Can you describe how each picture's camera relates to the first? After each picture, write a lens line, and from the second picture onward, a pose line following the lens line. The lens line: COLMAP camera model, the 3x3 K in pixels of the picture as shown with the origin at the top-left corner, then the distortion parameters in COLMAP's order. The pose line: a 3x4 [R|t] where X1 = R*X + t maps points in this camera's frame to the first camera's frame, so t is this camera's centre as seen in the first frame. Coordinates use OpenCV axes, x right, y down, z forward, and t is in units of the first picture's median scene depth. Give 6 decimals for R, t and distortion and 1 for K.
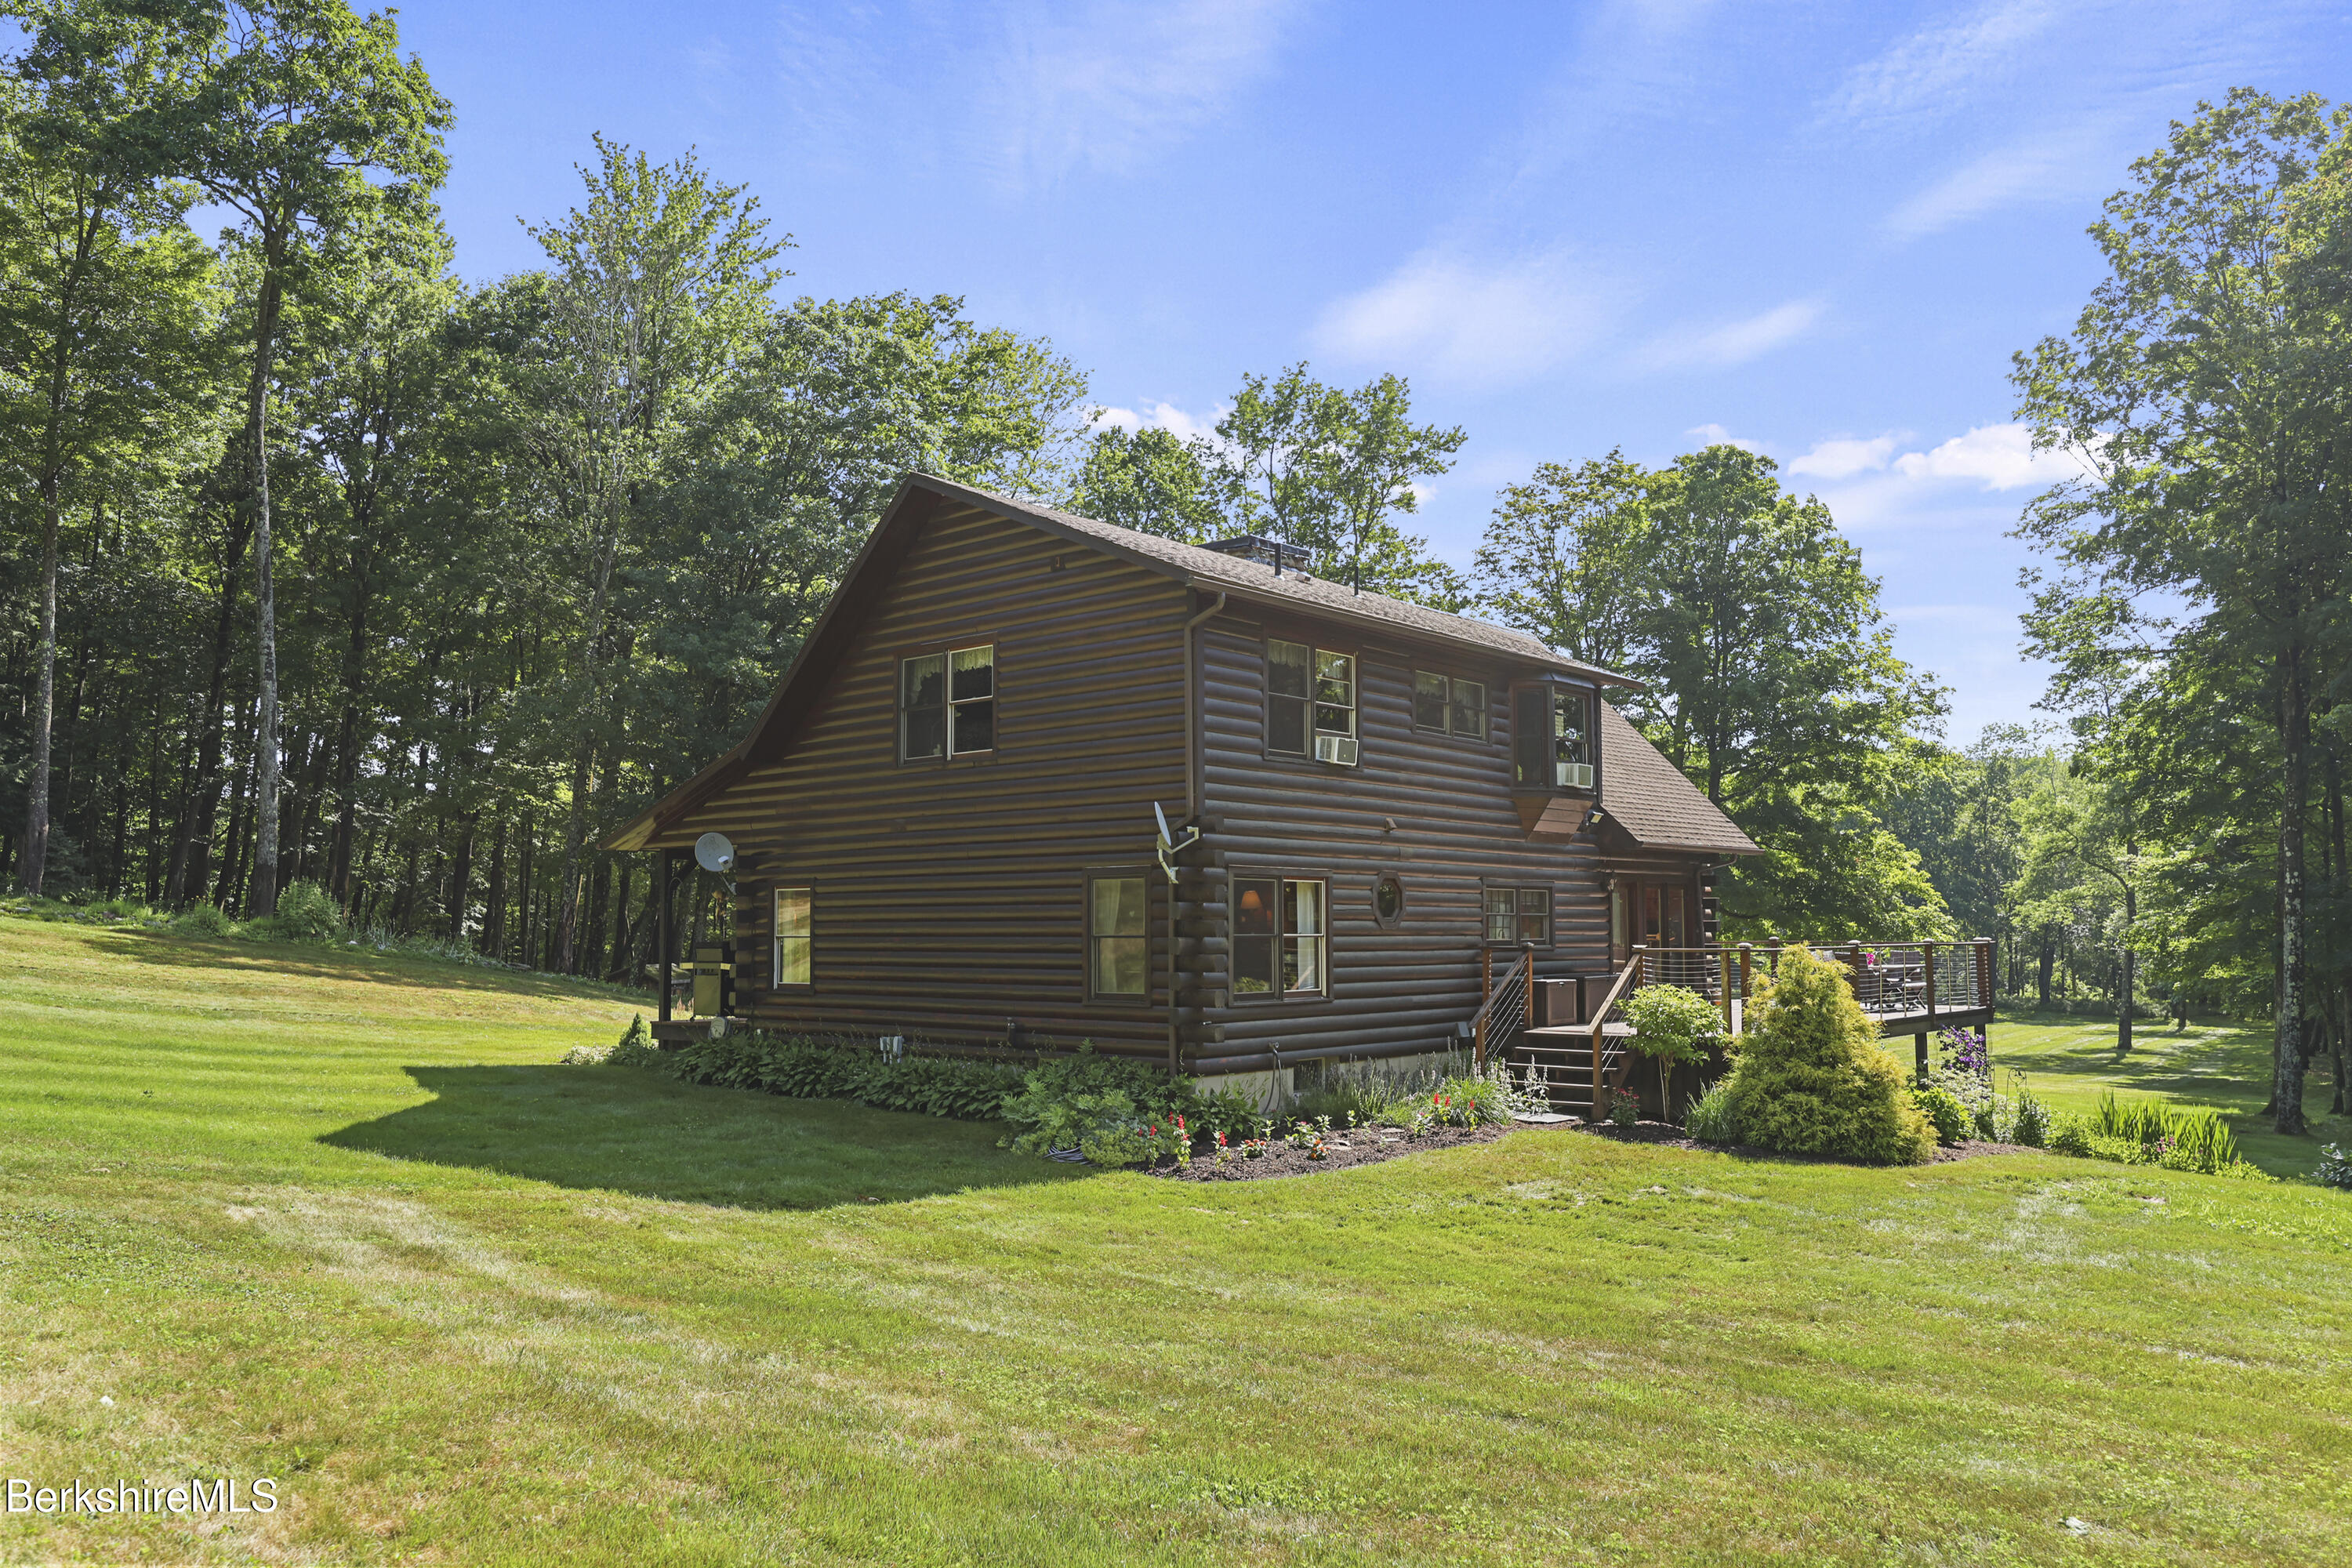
lens RADIAL K [[1722.6, 0, 1169.8], [0, 1722.6, 785.1], [0, 0, 1]] dist [-0.015544, 0.004740]
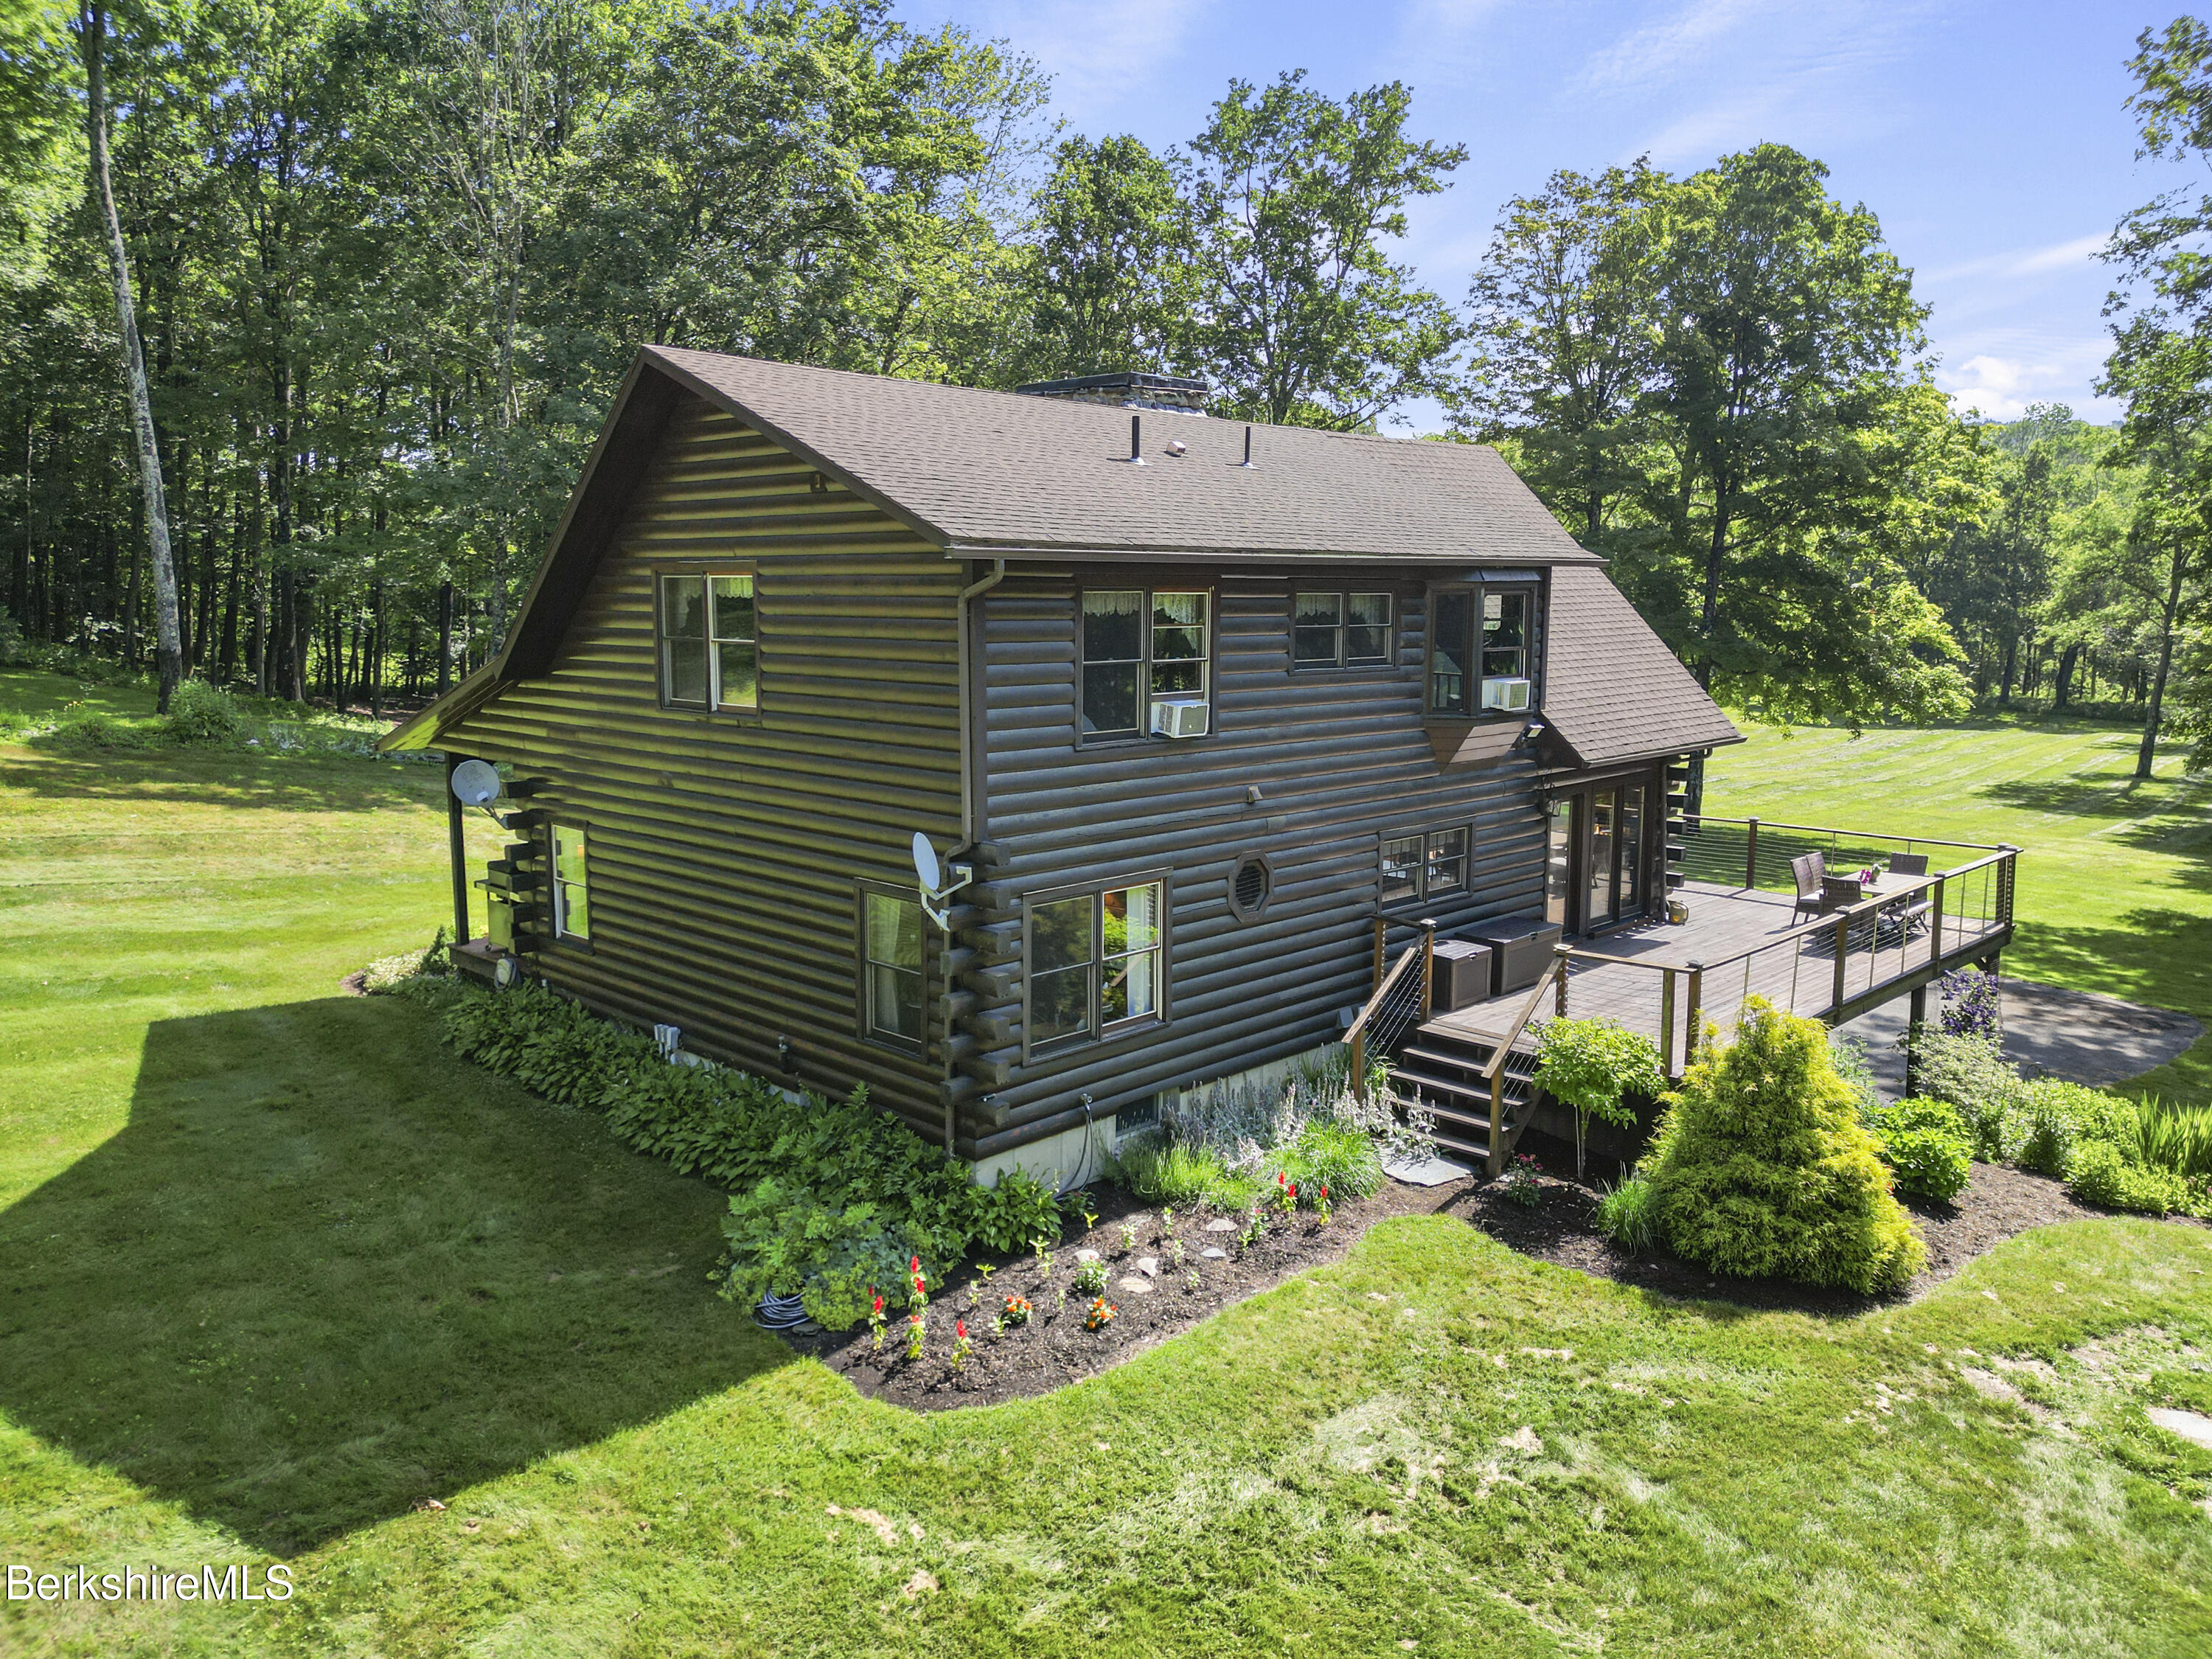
lens RADIAL K [[1587.7, 0, 1107.8], [0, 1587.7, 787.5], [0, 0, 1]] dist [0.055218, -0.030882]
pose [[0.998125, 0.010506, -0.060298, 0.043275], [0.002493, 0.977364, 0.211550, -0.057372], [0.061156, -0.211304, 0.975505, 0.112938]]
